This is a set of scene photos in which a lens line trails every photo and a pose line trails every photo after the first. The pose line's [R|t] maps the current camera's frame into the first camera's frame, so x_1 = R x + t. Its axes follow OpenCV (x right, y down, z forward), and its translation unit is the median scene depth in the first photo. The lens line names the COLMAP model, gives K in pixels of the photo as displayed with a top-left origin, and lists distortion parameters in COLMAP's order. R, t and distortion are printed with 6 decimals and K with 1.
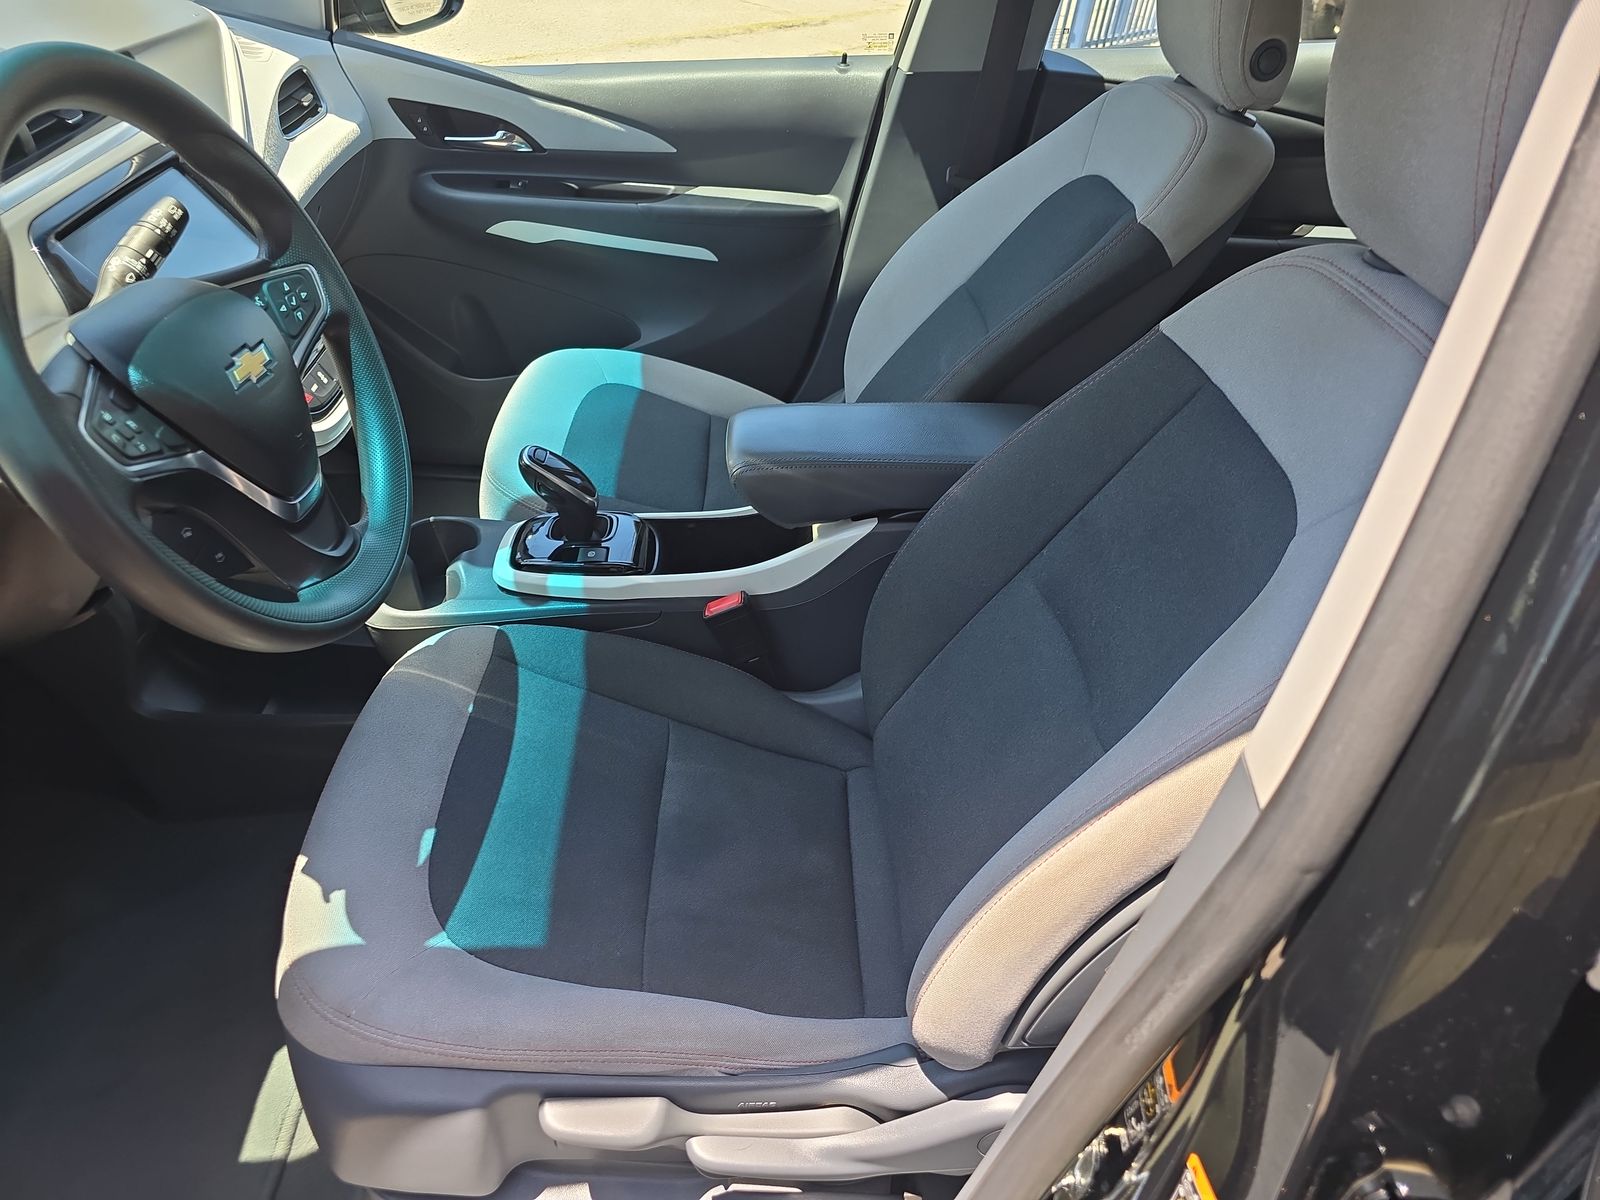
lens RADIAL K [[1081.8, 0, 794.5], [0, 1081.8, 602.6], [0, 0, 1]] dist [0.033887, -0.029835]
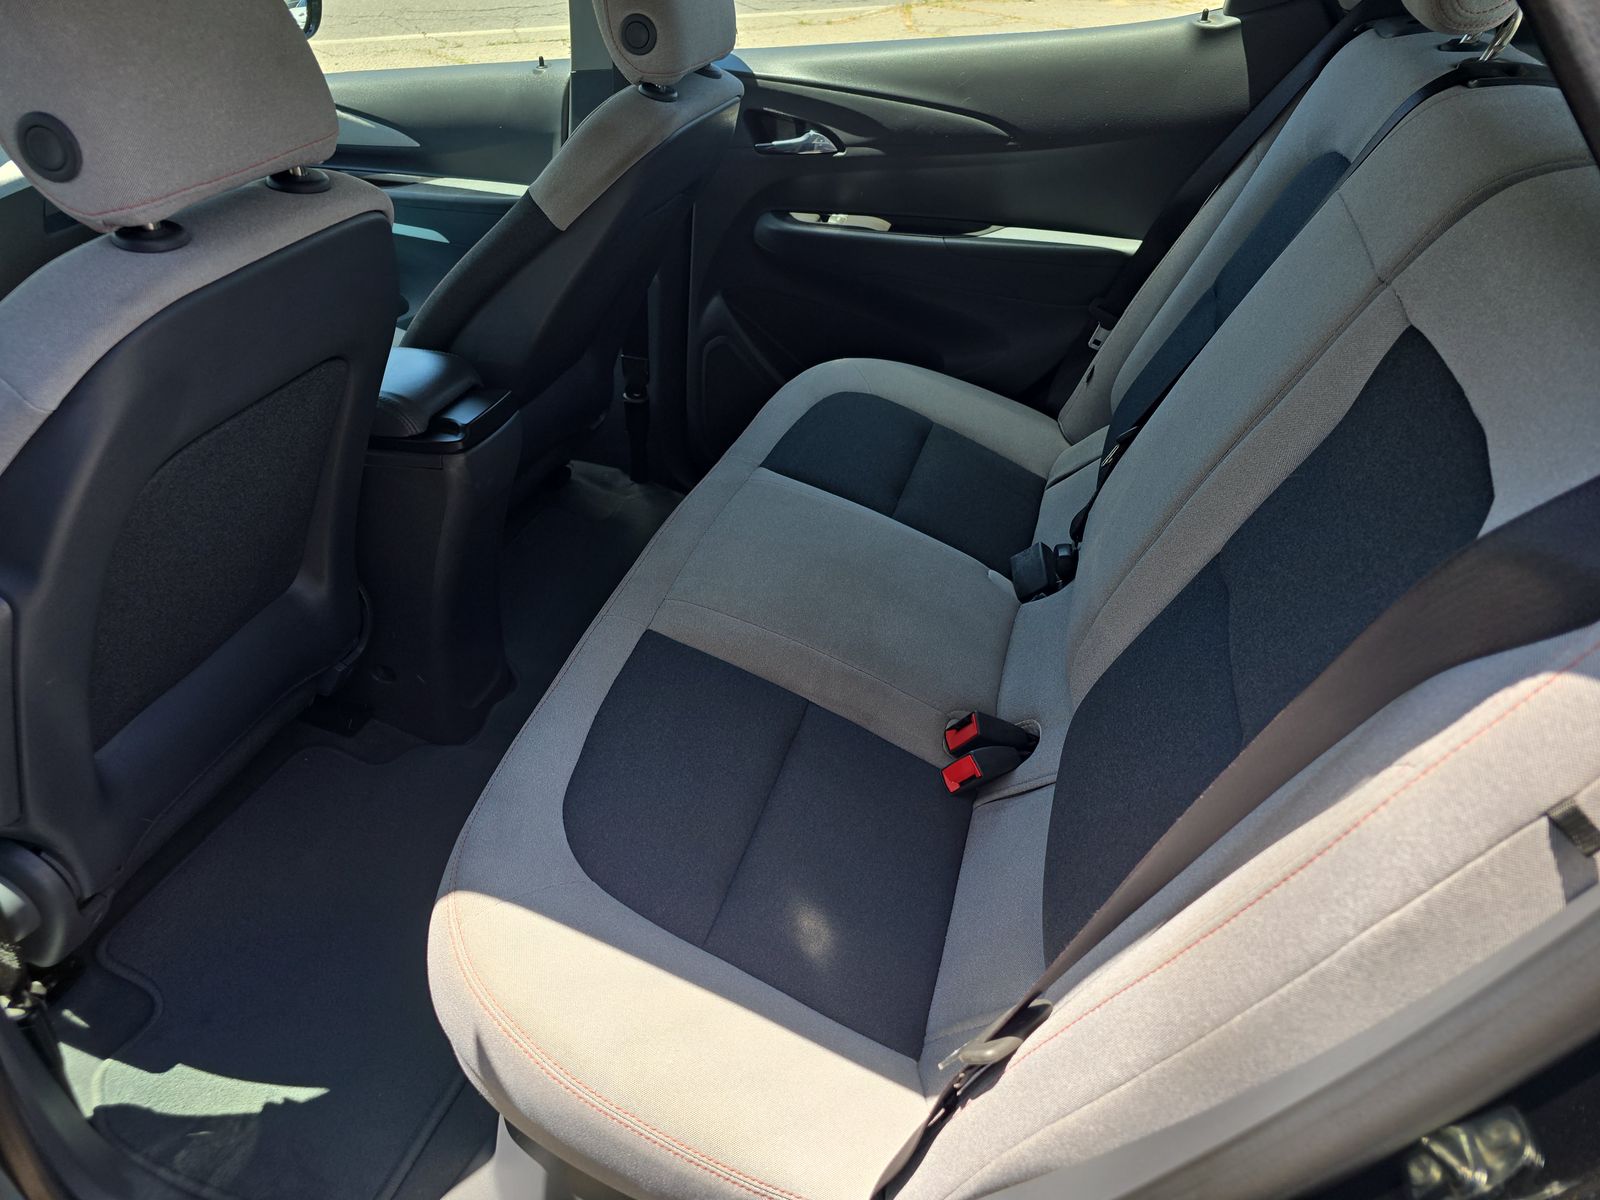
lens RADIAL K [[1081.8, 0, 794.5], [0, 1081.8, 602.6], [0, 0, 1]] dist [0.033887, -0.029835]
pose [[0.947296, 0.121931, -0.296250, 0.676386], [-0.134560, 0.990649, -0.022539, 0.030313], [0.290731, 0.061215, 0.954845, 0.060203]]
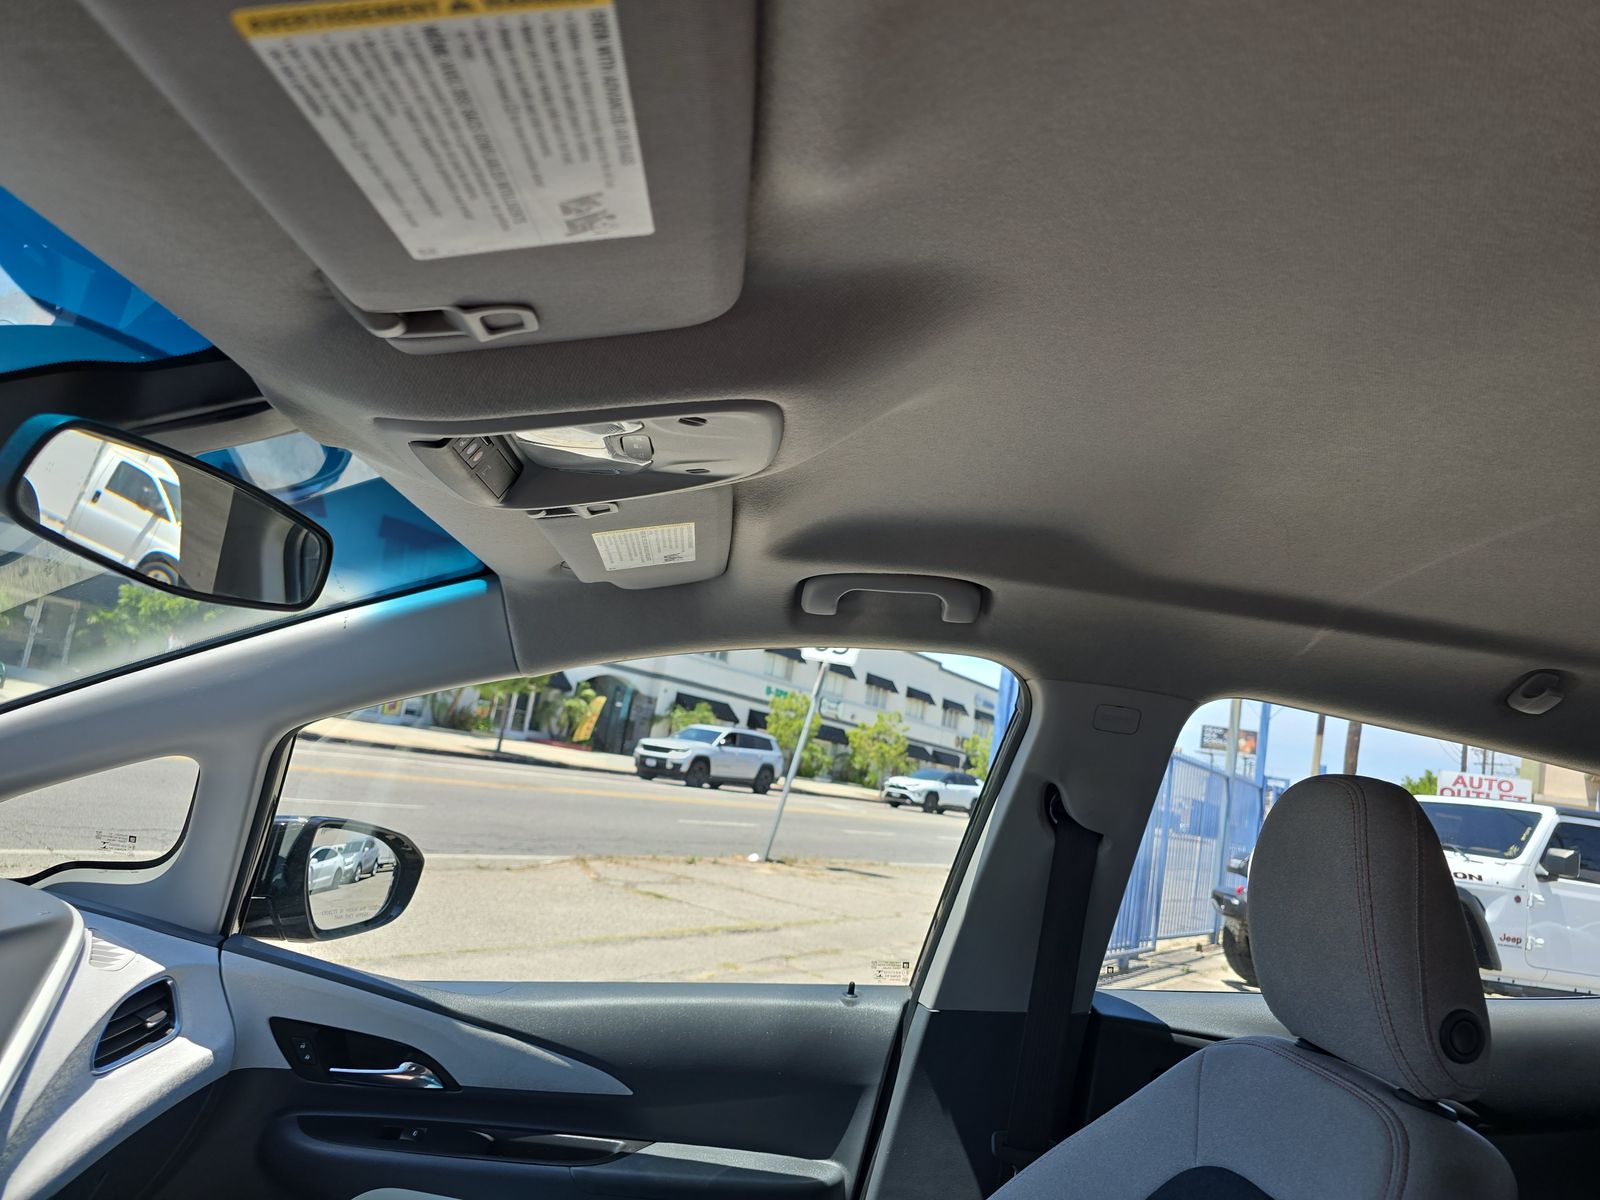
lens RADIAL K [[1081.8, 0, 794.5], [0, 1081.8, 602.6], [0, 0, 1]] dist [0.033887, -0.029835]
pose [[0.997888, 0.053896, 0.036255, -0.042895], [-0.012940, 0.711908, -0.702154, -0.128518], [-0.063654, 0.700202, 0.711102, 0.211333]]
